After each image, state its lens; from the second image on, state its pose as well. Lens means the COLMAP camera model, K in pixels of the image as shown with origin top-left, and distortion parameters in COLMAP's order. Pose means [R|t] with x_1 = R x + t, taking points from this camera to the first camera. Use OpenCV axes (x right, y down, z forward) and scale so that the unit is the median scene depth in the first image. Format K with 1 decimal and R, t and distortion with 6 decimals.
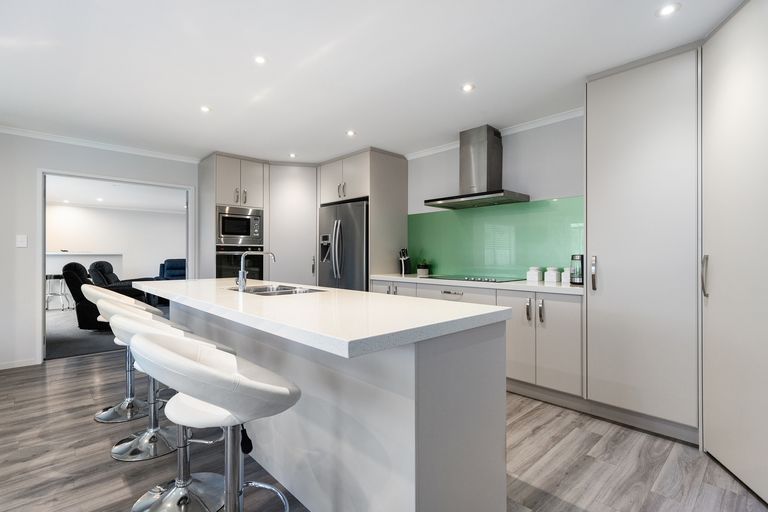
lens RADIAL K [[368.6, 0, 384.3], [0, 368.6, 253.6], [0, 0, 1]] dist [0.004032, 0.000409]
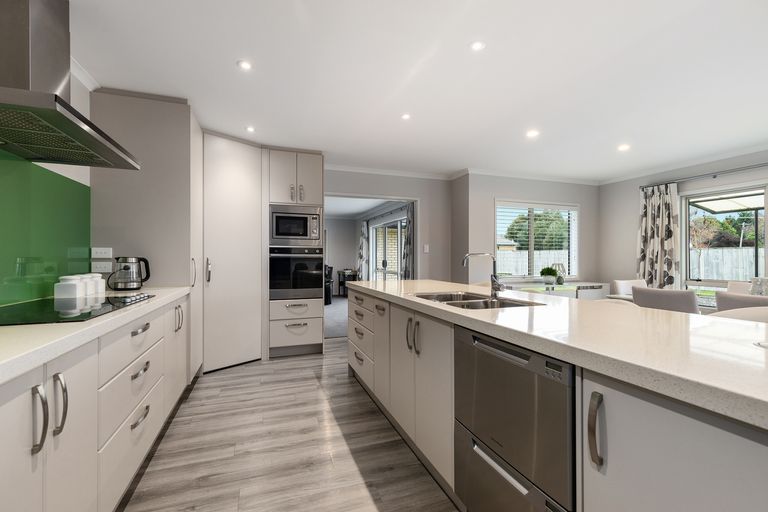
lens RADIAL K [[354.0, 0, 385.4], [0, 354.0, 258.8], [0, 0, 1]] dist [0.000174, -0.000014]
pose [[-0.913639, -0.002257, 0.406520, -0.484689], [-0.001409, 0.999996, 0.002386, 0.003740], [-0.406524, 0.001607, -0.913639, 1.884862]]
